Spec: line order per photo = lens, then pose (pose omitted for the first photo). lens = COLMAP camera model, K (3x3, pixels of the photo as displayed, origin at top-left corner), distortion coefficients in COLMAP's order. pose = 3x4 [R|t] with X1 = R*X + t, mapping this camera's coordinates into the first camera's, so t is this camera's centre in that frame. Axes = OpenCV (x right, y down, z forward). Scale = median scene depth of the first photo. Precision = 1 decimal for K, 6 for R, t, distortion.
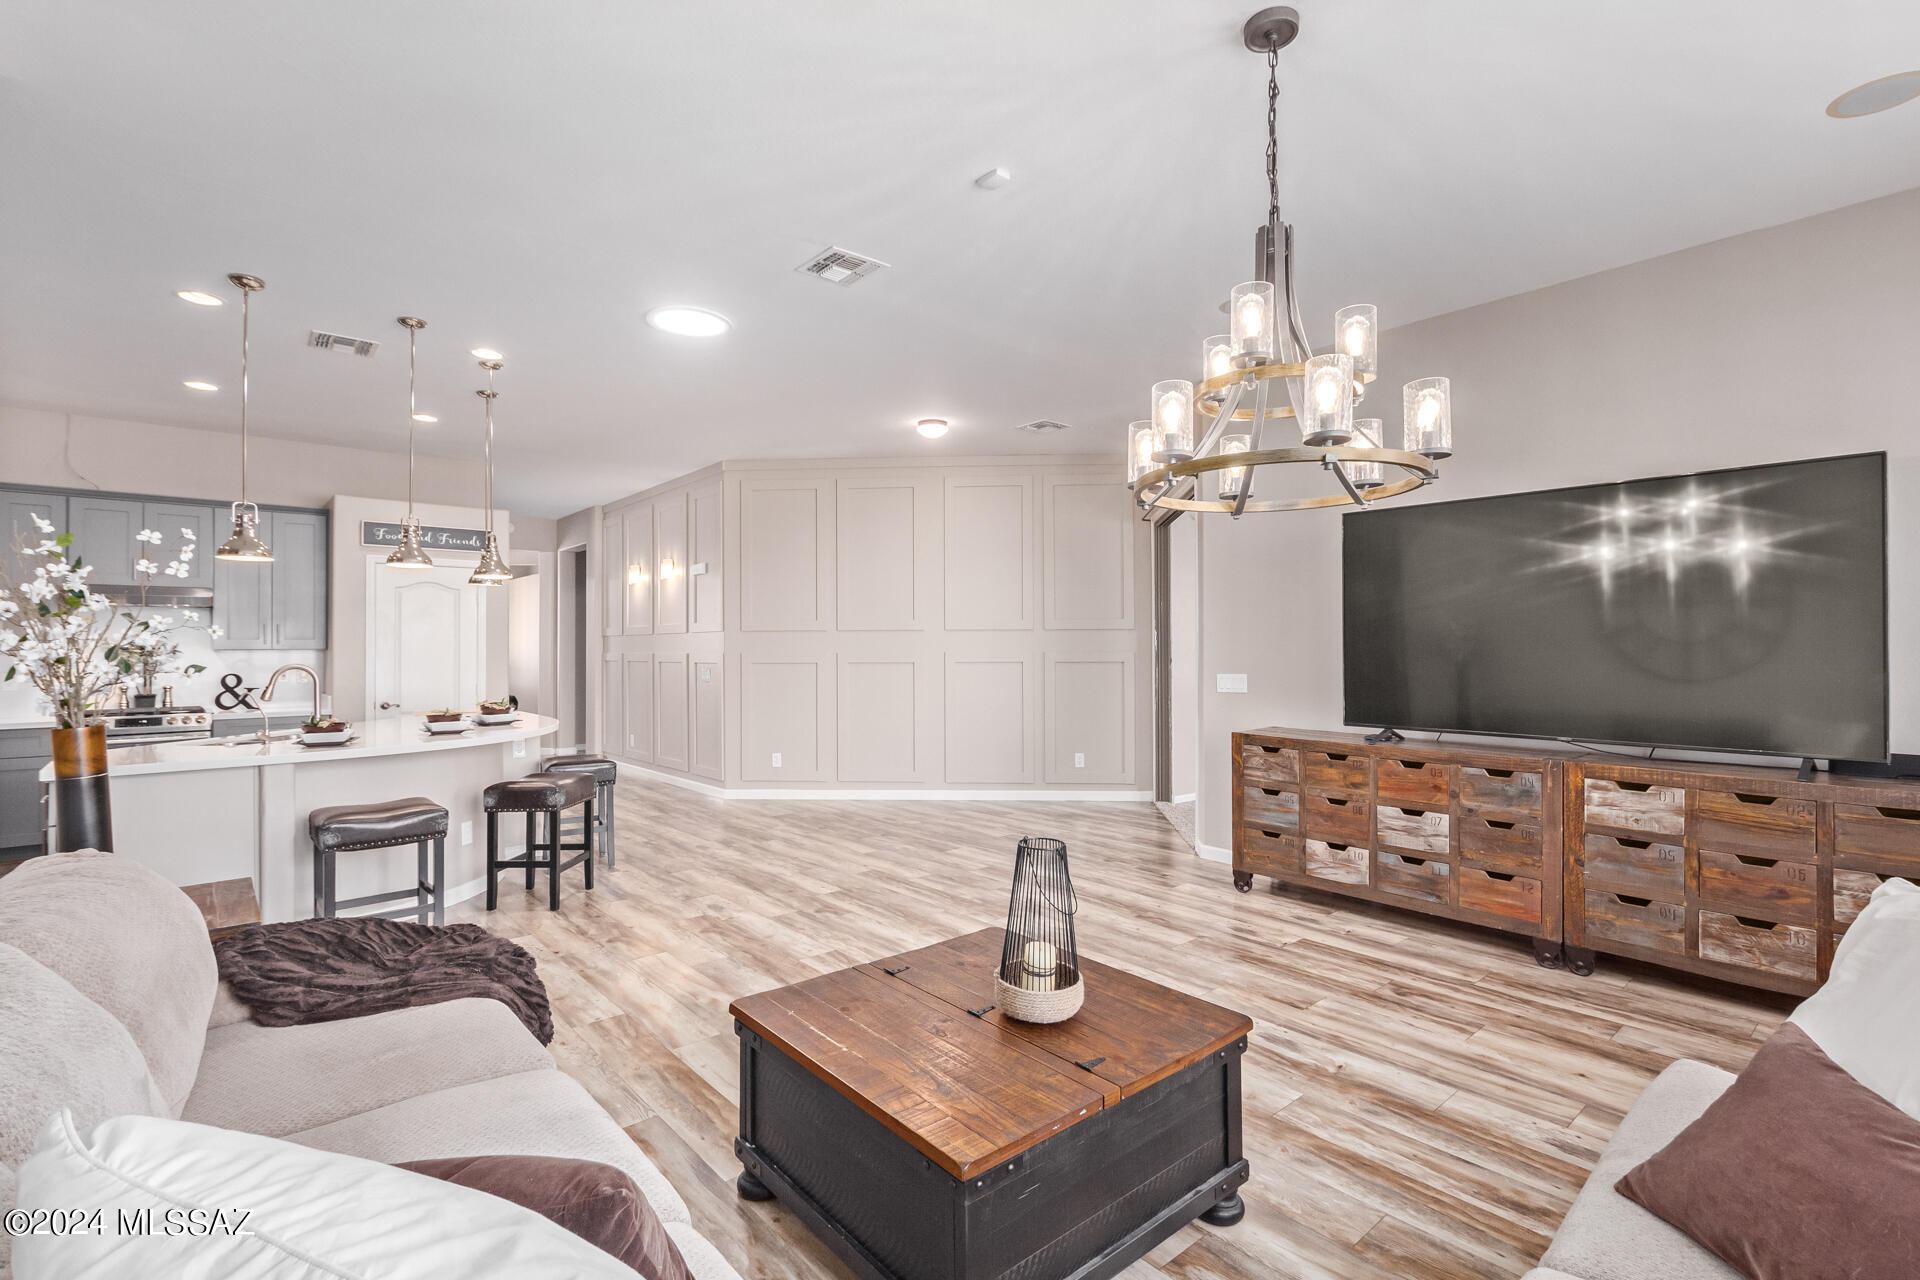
lens RADIAL K [[876.8, 0, 975.4], [0, 876.8, 639.1], [0, 0, 1]] dist [-0.000071, -0.002307]
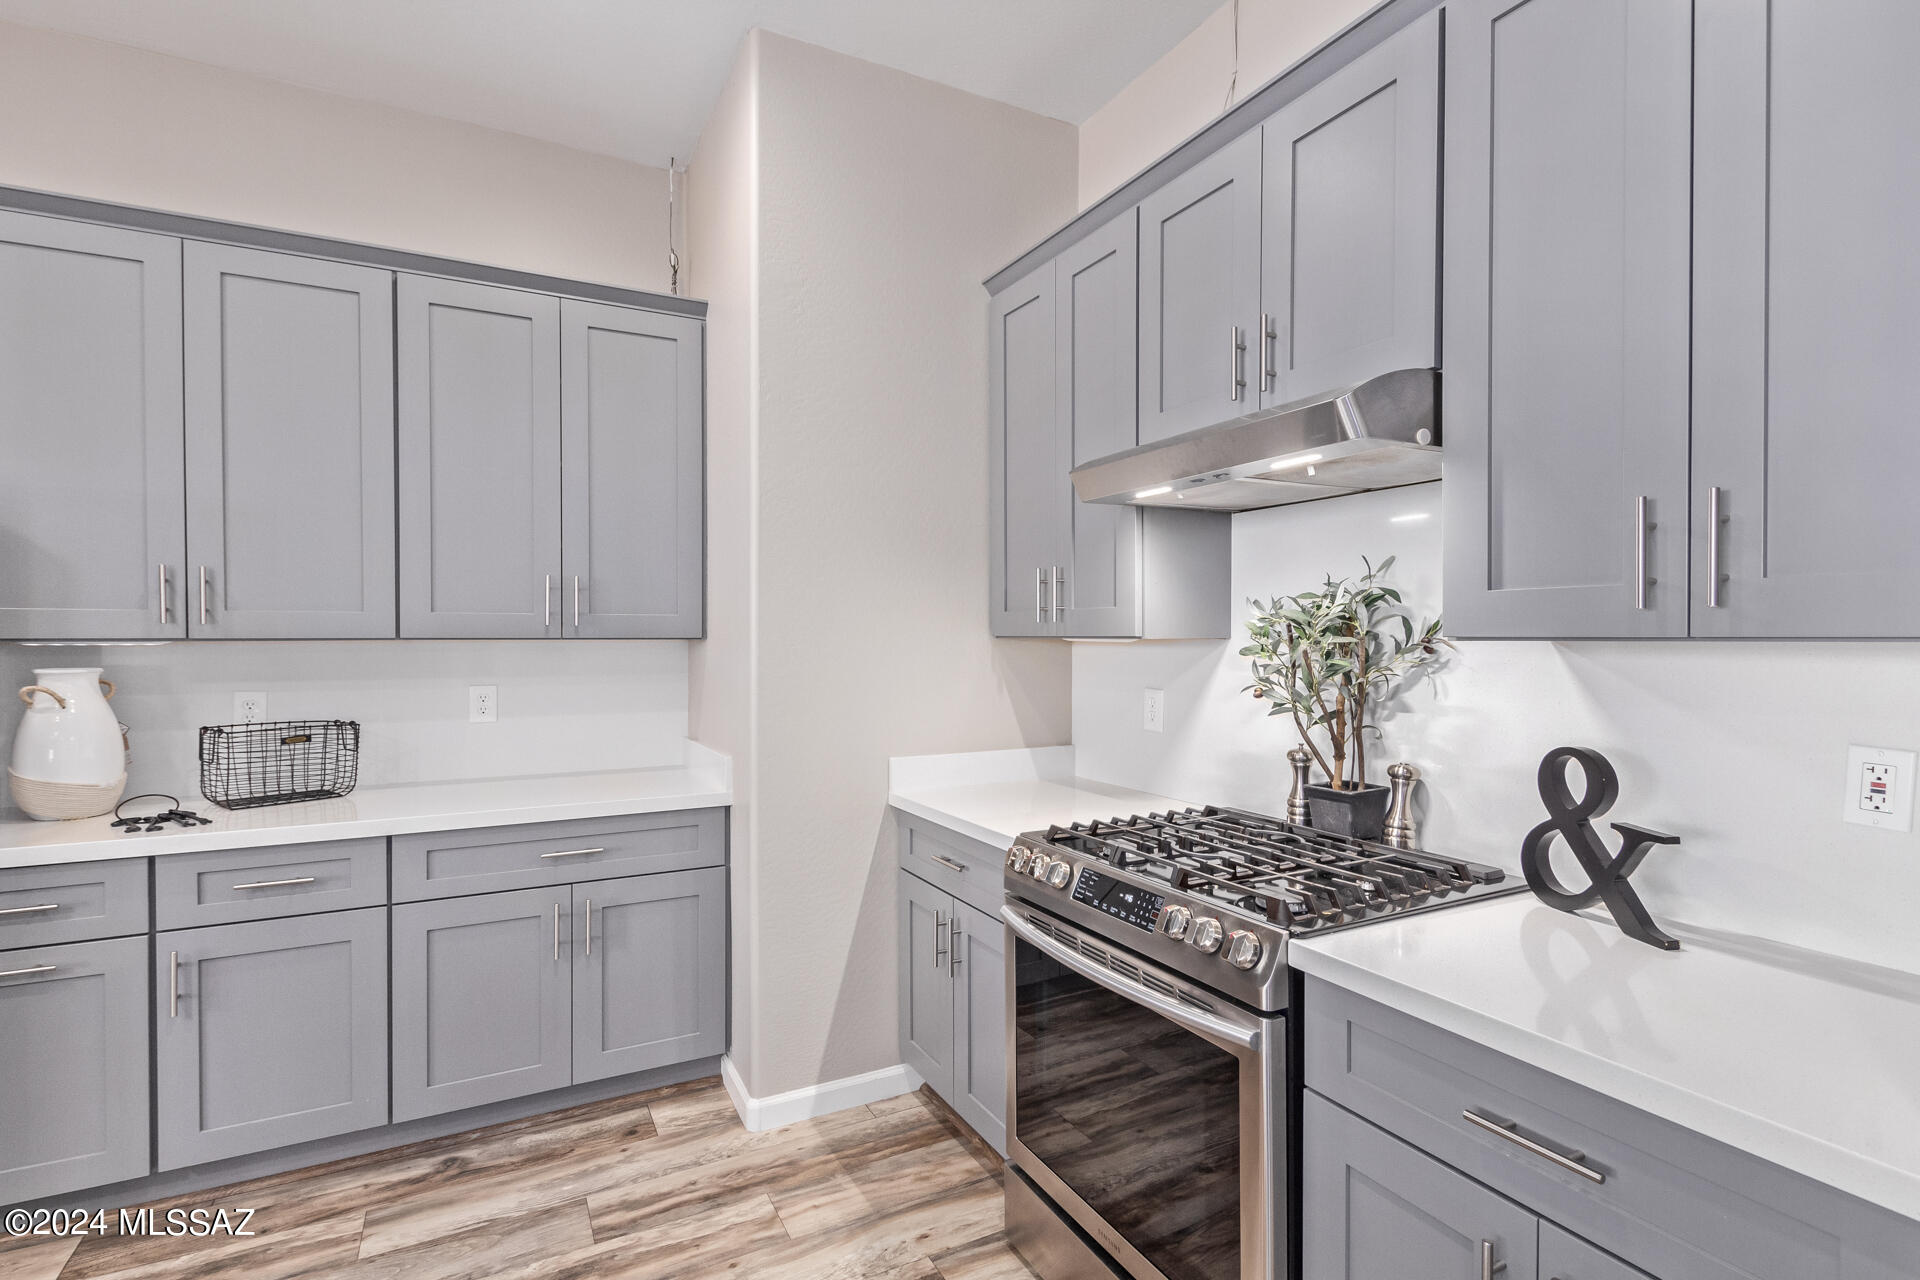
lens RADIAL K [[876.8, 0, 956.2], [0, 876.8, 642.0], [0, 0, 1]] dist [-0.000071, -0.002307]
pose [[-0.201151, 0.016104, -0.979428, -0.604003], [0.002713, 0.999870, 0.015883, 0.009543], [0.979557, 0.000538, -0.201168, 0.889930]]
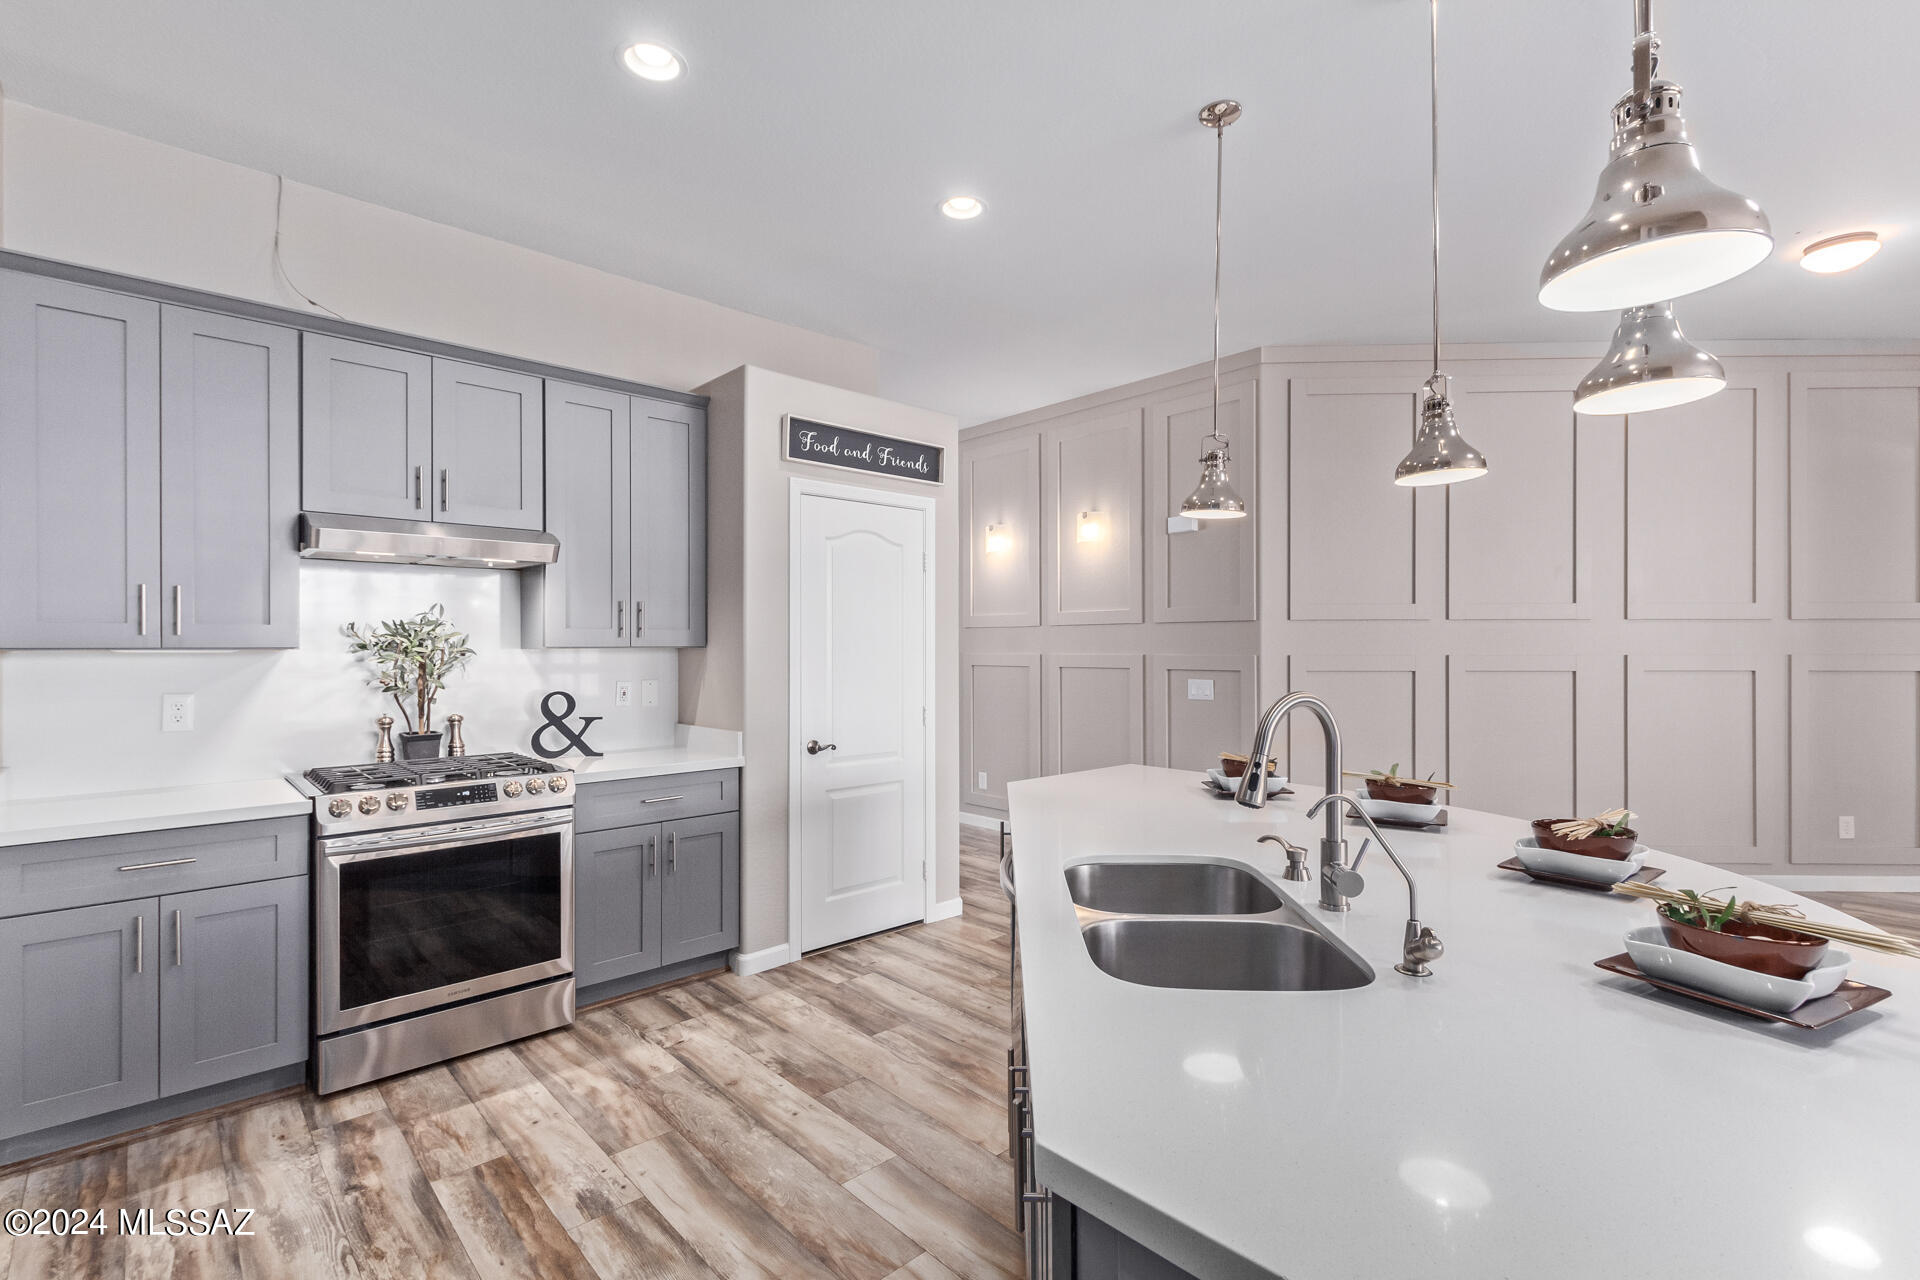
lens RADIAL K [[876.8, 0, 959.4], [0, 876.8, 641.3], [0, 0, 1]] dist [-0.000071, -0.002307]
pose [[0.999201, 0.003437, 0.039825, -0.622832], [-0.003323, 0.999990, -0.002935, 0.009574], [-0.039835, 0.002801, 0.999202, 0.449619]]
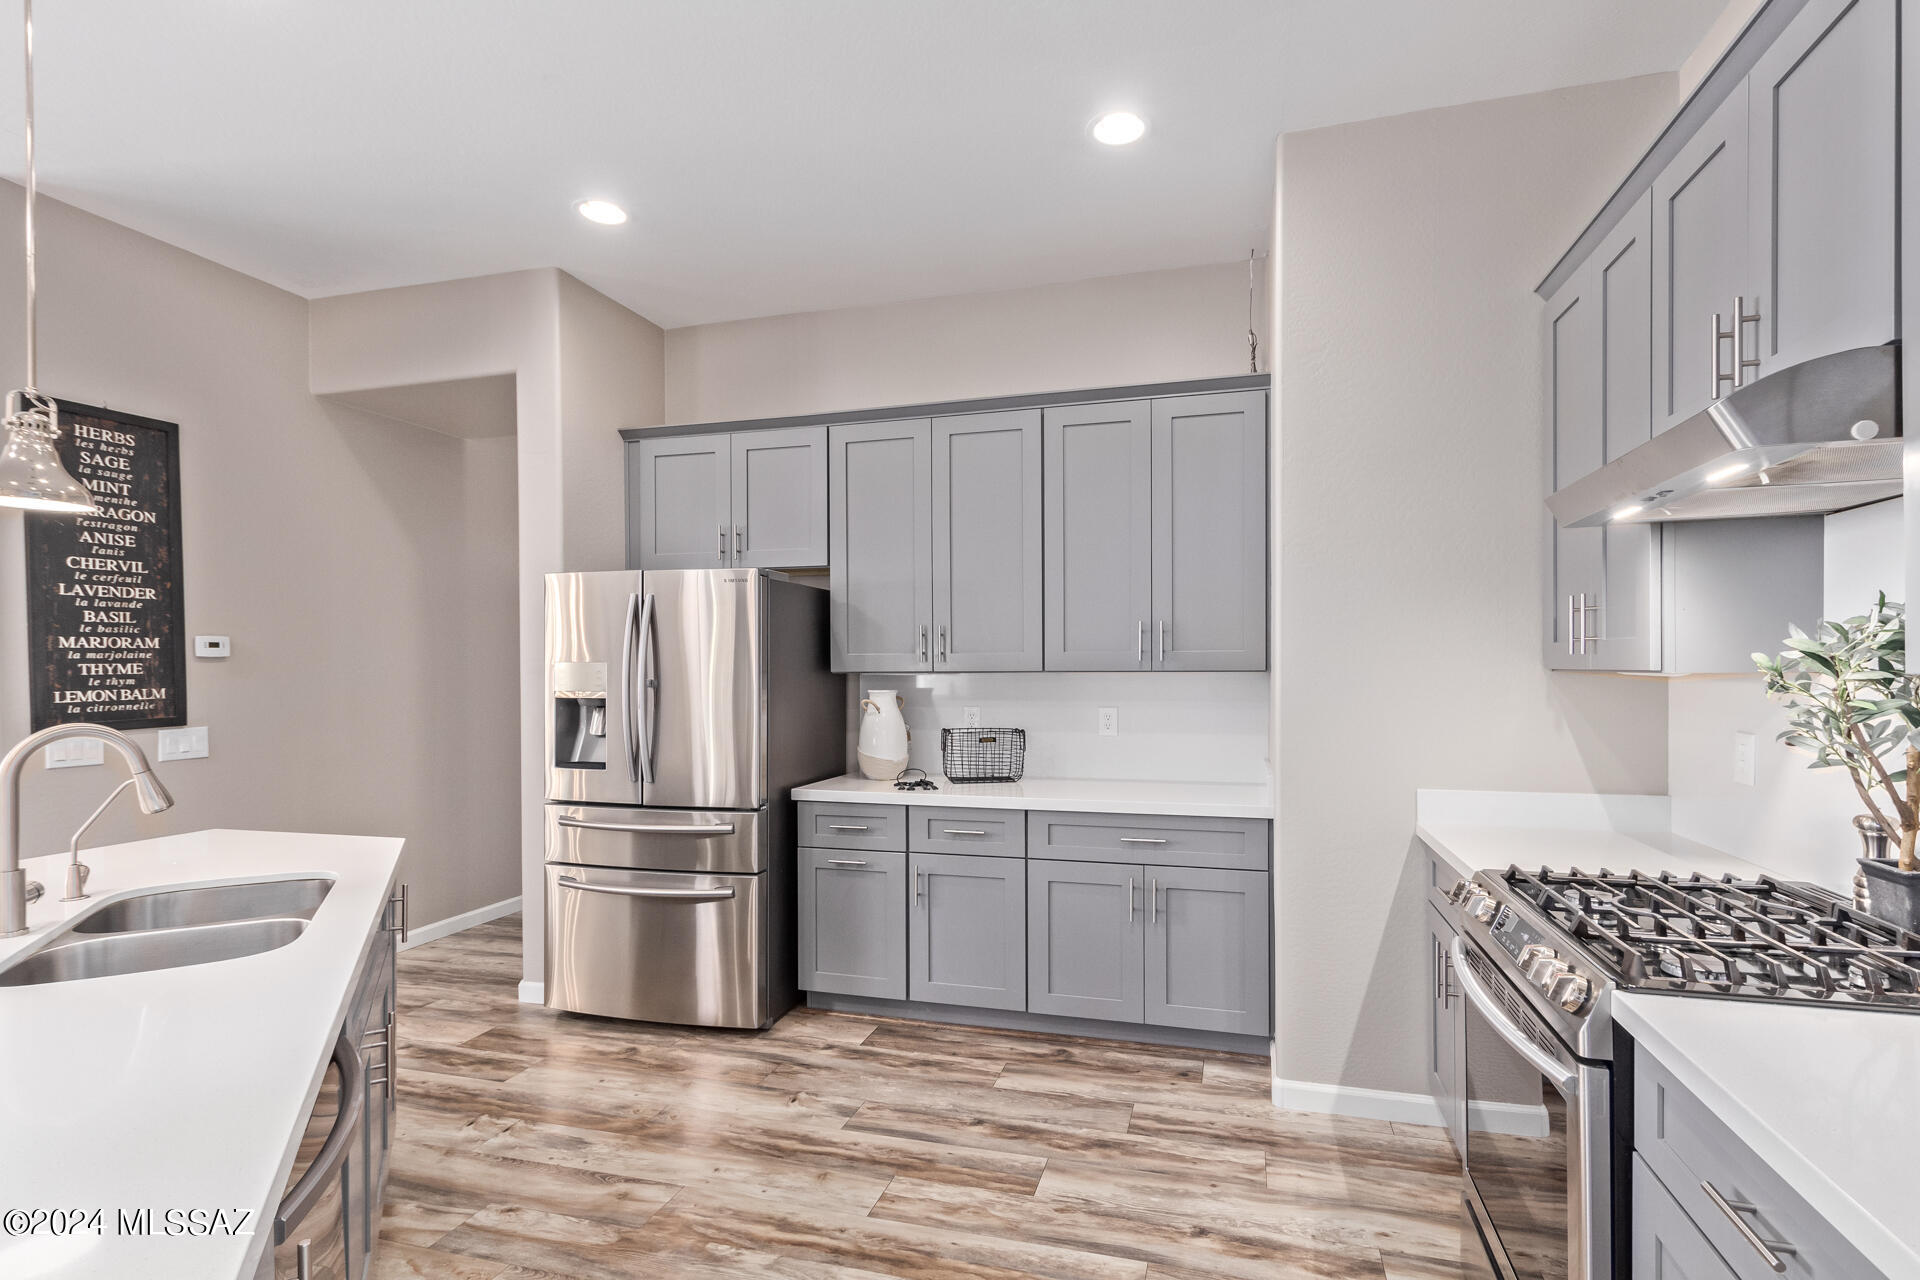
lens RADIAL K [[876.8, 0, 997.1], [0, 876.8, 665.6], [0, 0, 1]] dist [-0.000071, -0.002307]
pose [[-0.810141, 0.013483, -0.586080, -0.593929], [0.013751, 0.999897, 0.003995, 0.007204], [0.586073, -0.004823, -0.810244, 0.992720]]
